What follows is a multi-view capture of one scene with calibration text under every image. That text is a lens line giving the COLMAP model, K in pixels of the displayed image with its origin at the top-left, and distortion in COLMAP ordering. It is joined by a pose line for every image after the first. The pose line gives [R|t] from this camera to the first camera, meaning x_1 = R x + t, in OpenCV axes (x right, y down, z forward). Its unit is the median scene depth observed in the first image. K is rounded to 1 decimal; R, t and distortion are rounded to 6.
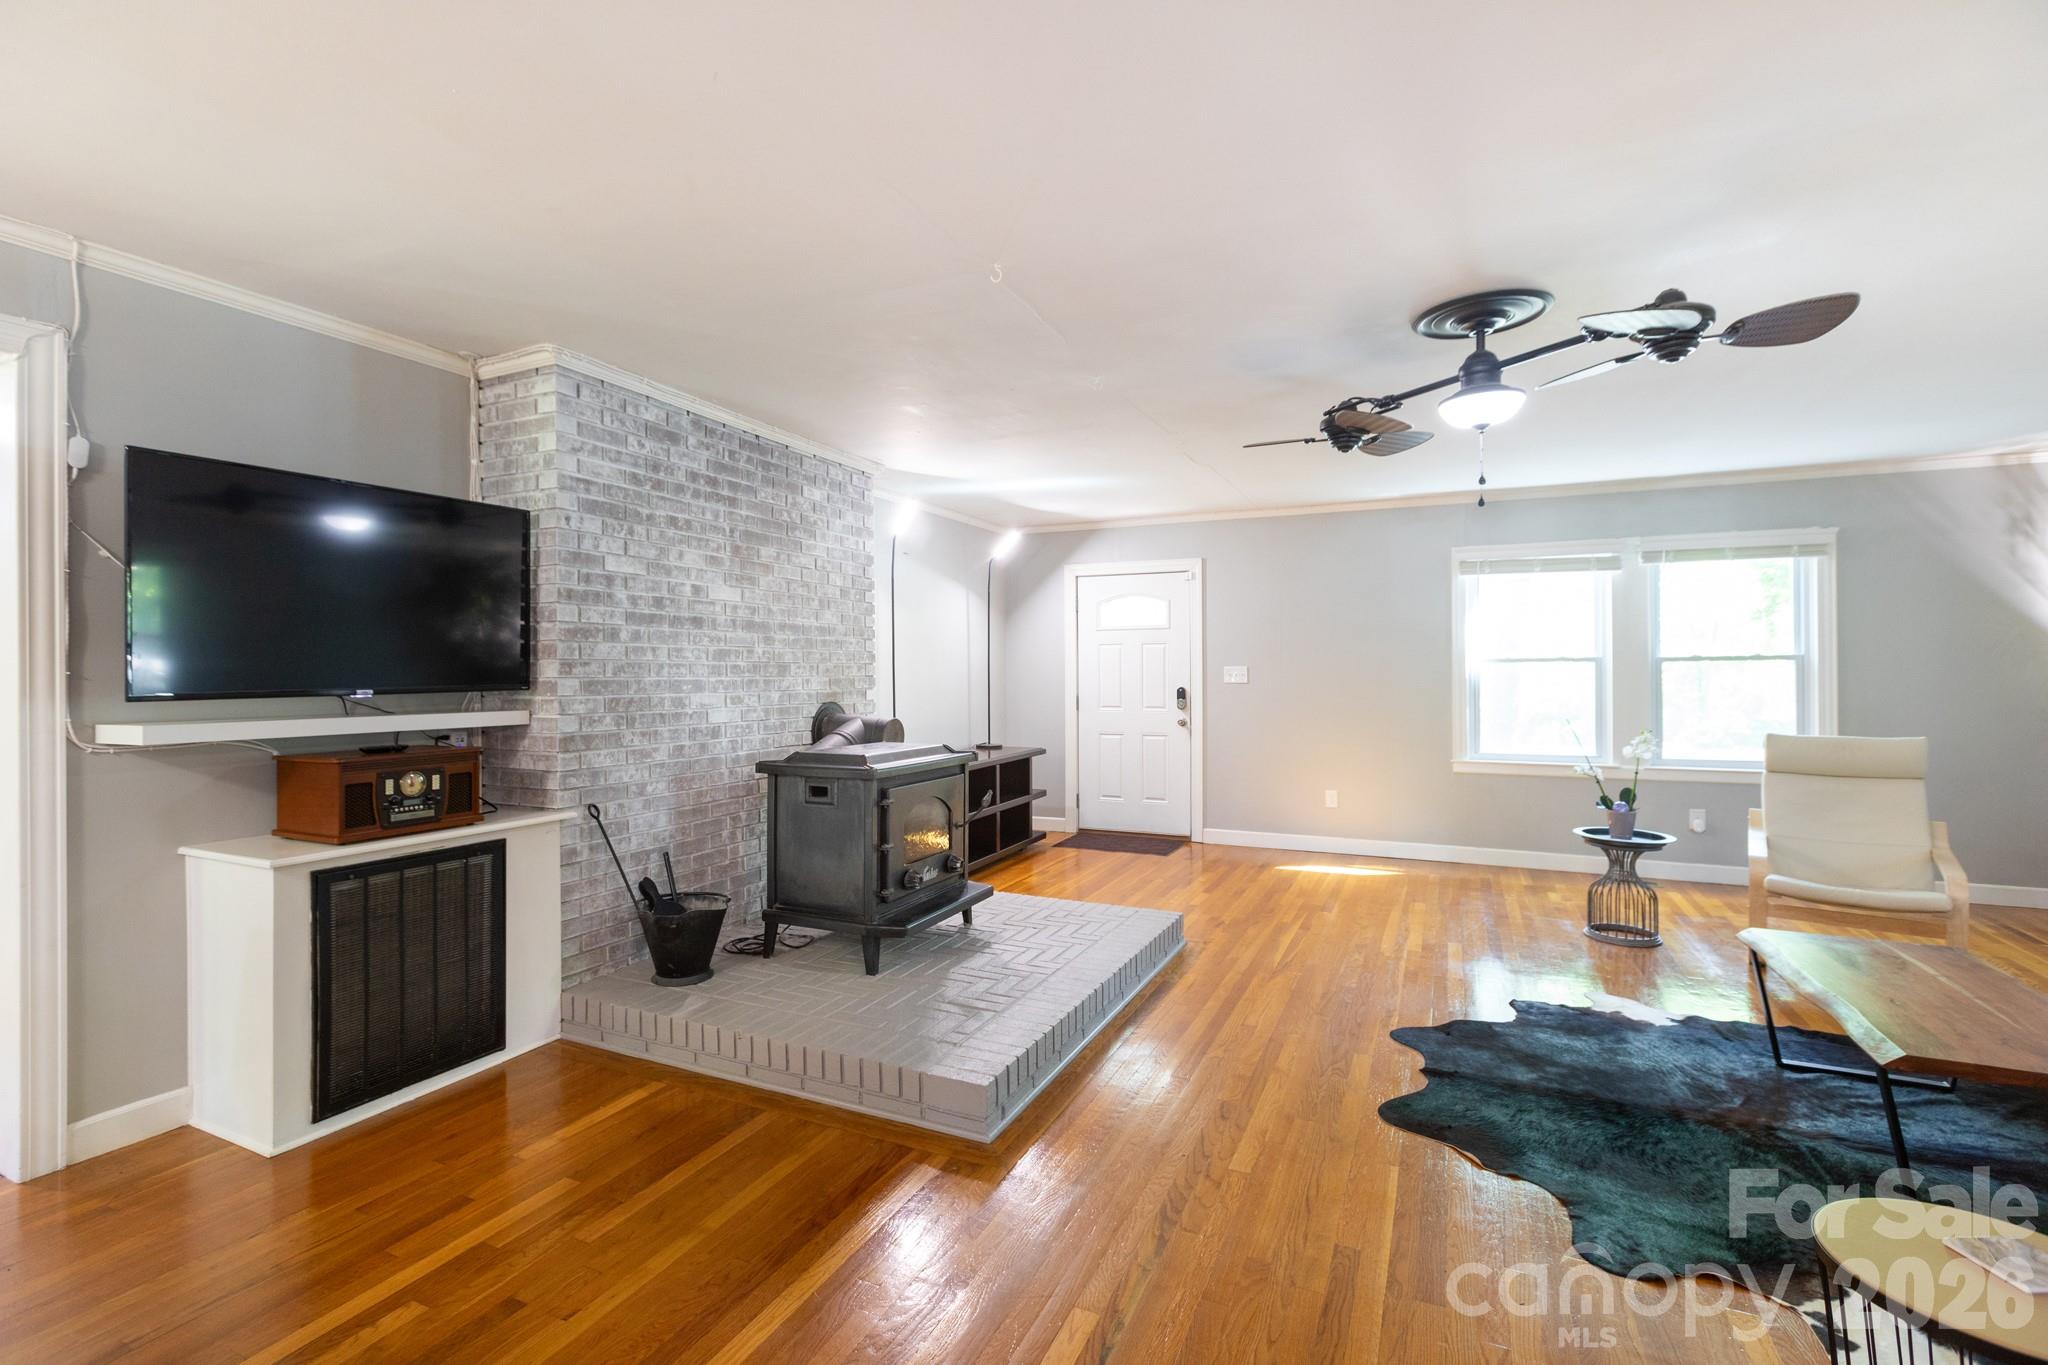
lens RADIAL K [[946.9, 0, 994.0], [0, 946.9, 673.9], [0, 0, 1]] dist [0.000516, 0.000255]
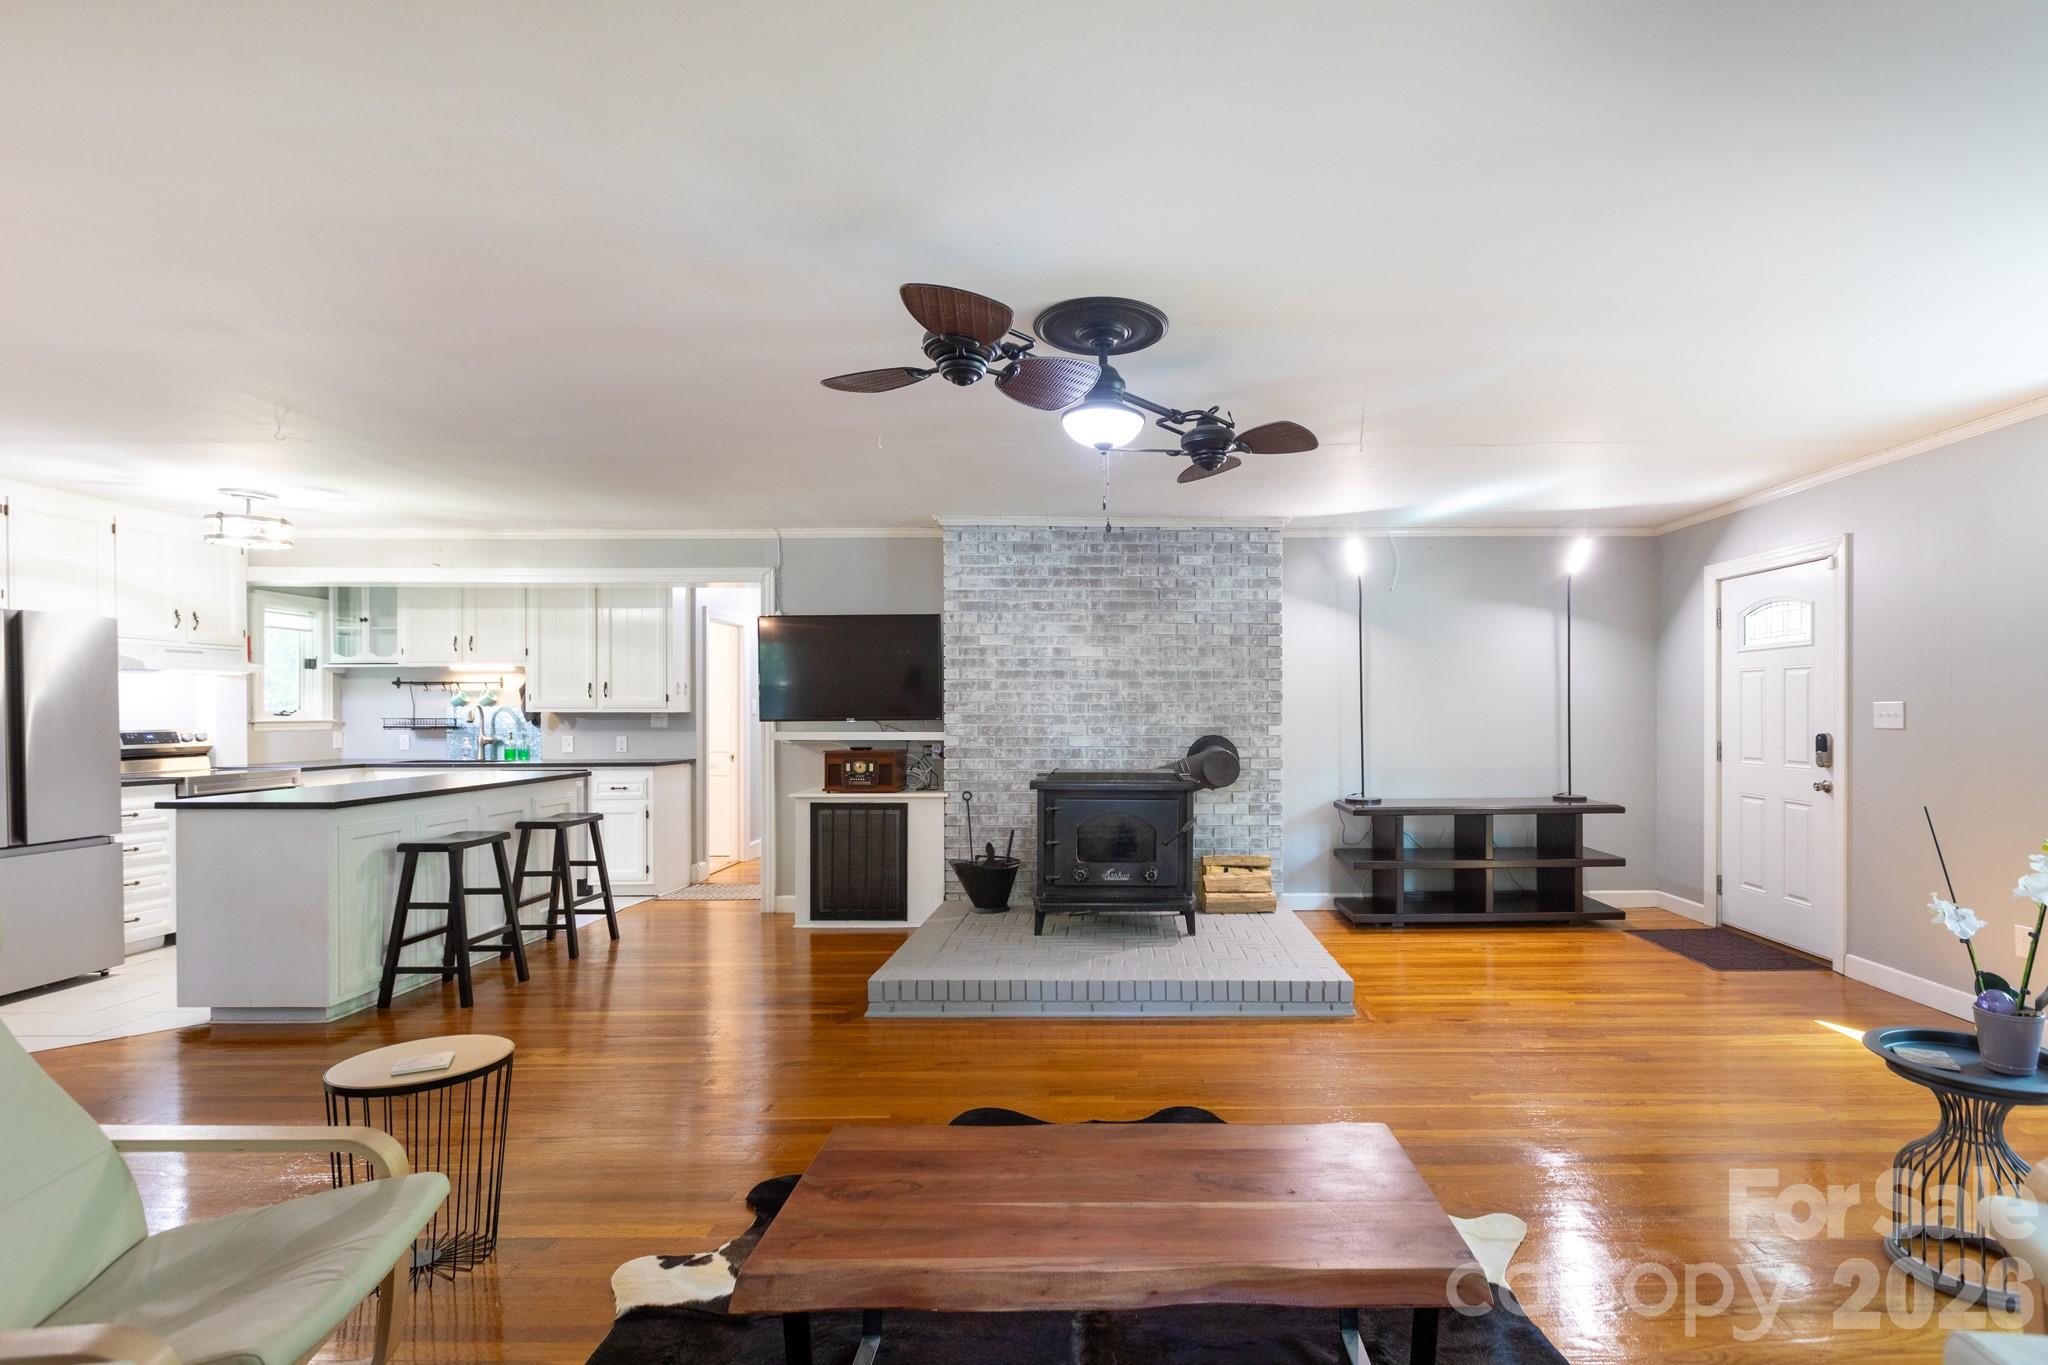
lens RADIAL K [[926.1, 0, 1115.5], [0, 926.1, 744.3], [0, 0, 1]] dist [0.000144, 0.000086]
pose [[0.433326, 0.020258, -0.901010, 1.038711], [-0.002440, 0.999770, 0.021305, 0.021770], [0.901234, -0.007033, 0.433276, 0.510602]]
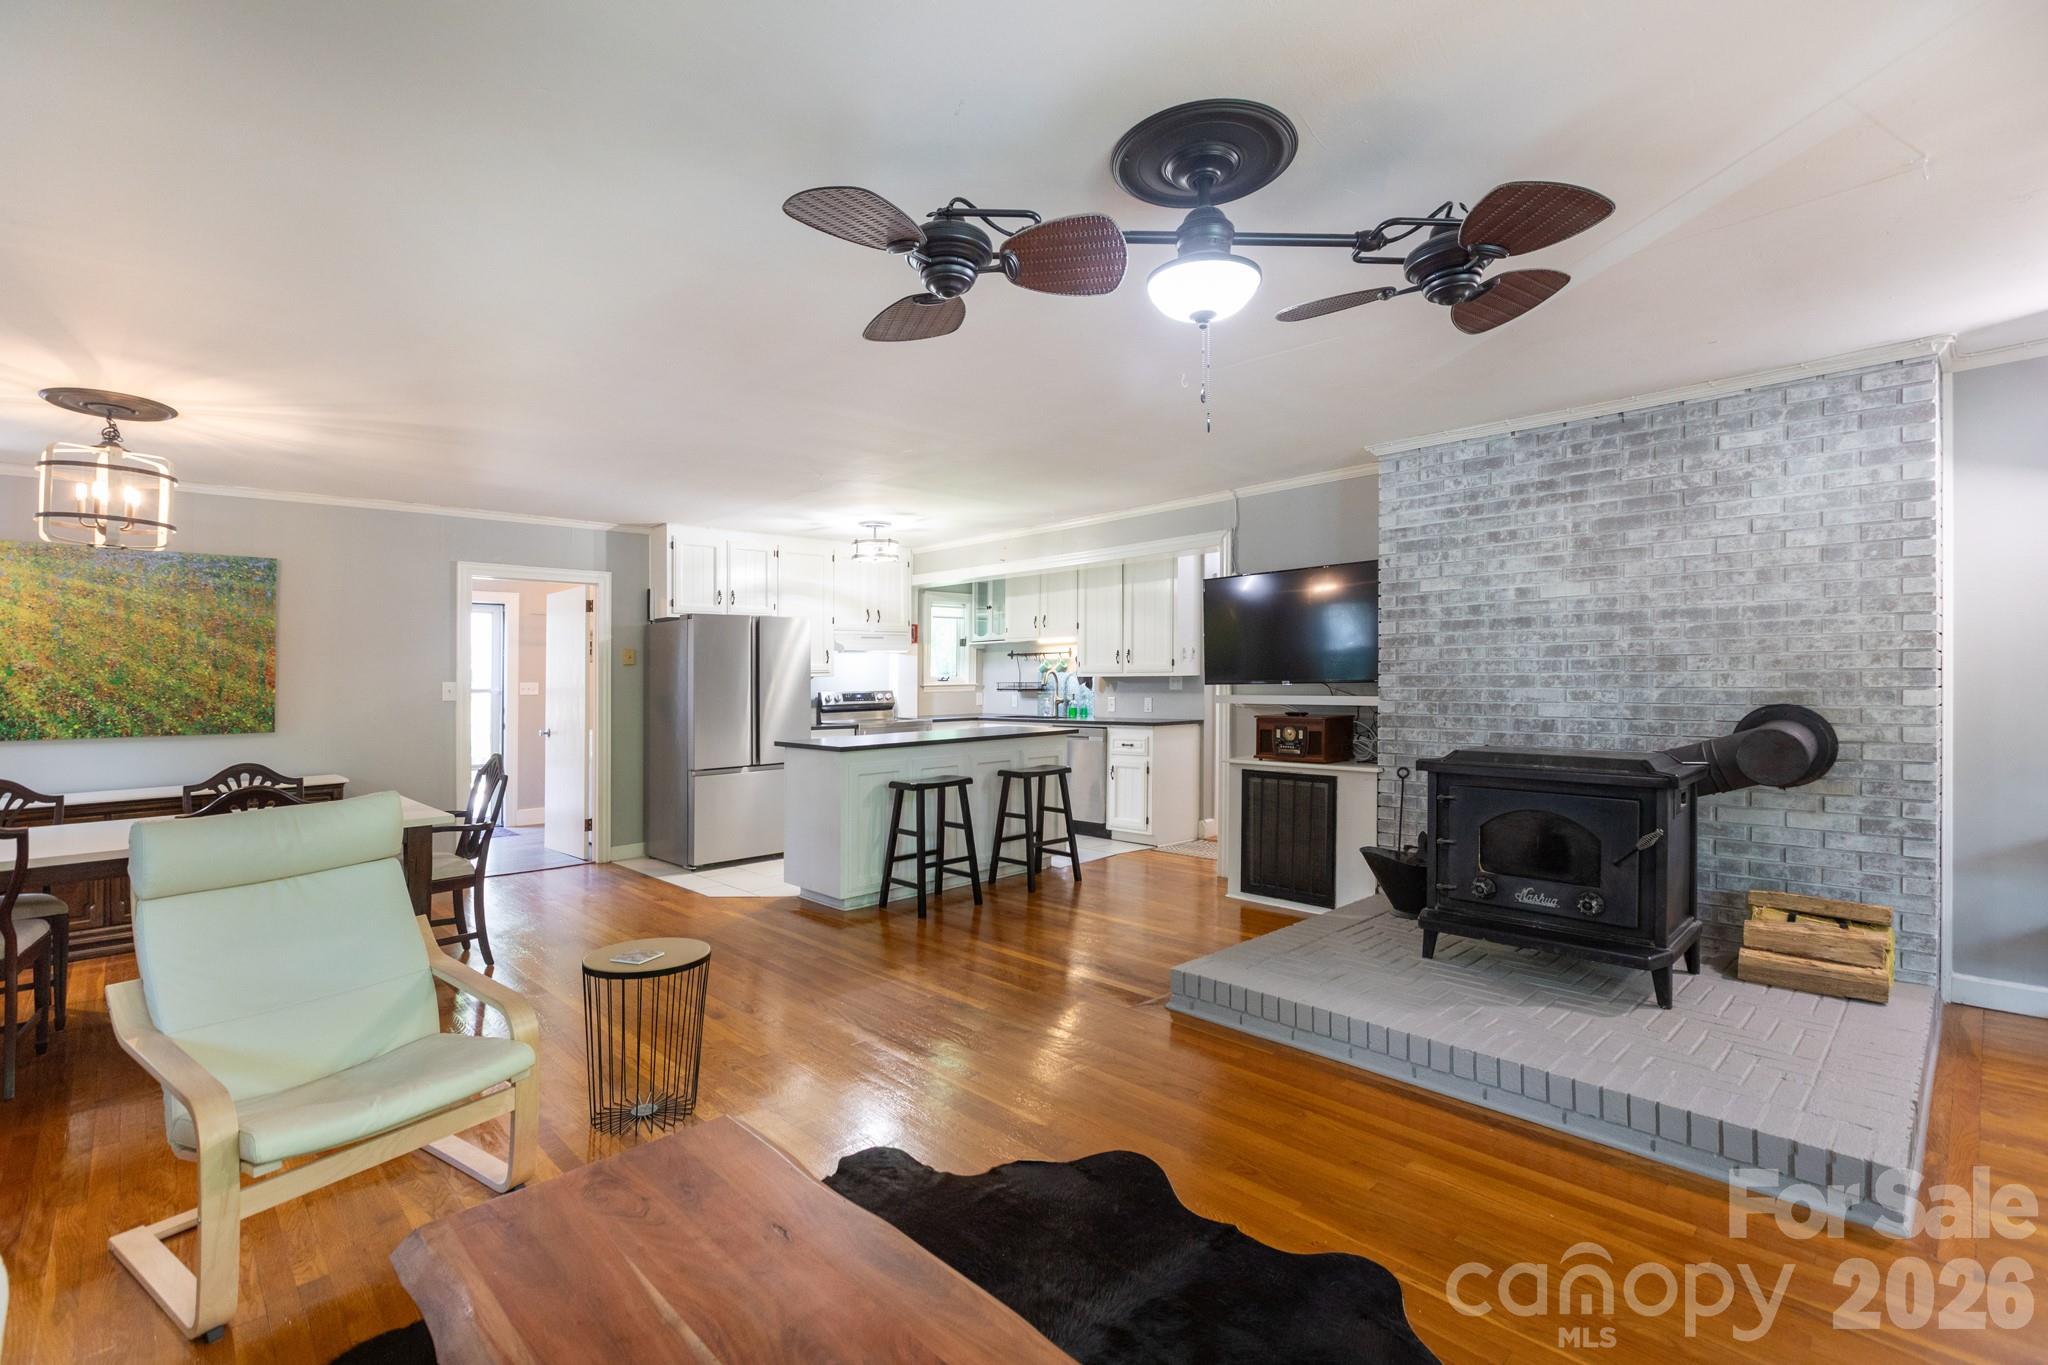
lens RADIAL K [[906.9, 0, 1030.6], [0, 906.9, 693.1], [0, 0, 1]] dist [0.004964, 0.000448]
pose [[-0.337887, 0.009432, -0.941140, 0.915836], [0.000804, 0.999952, 0.009733, 0.017184], [0.941186, 0.002532, -0.337878, 0.878288]]
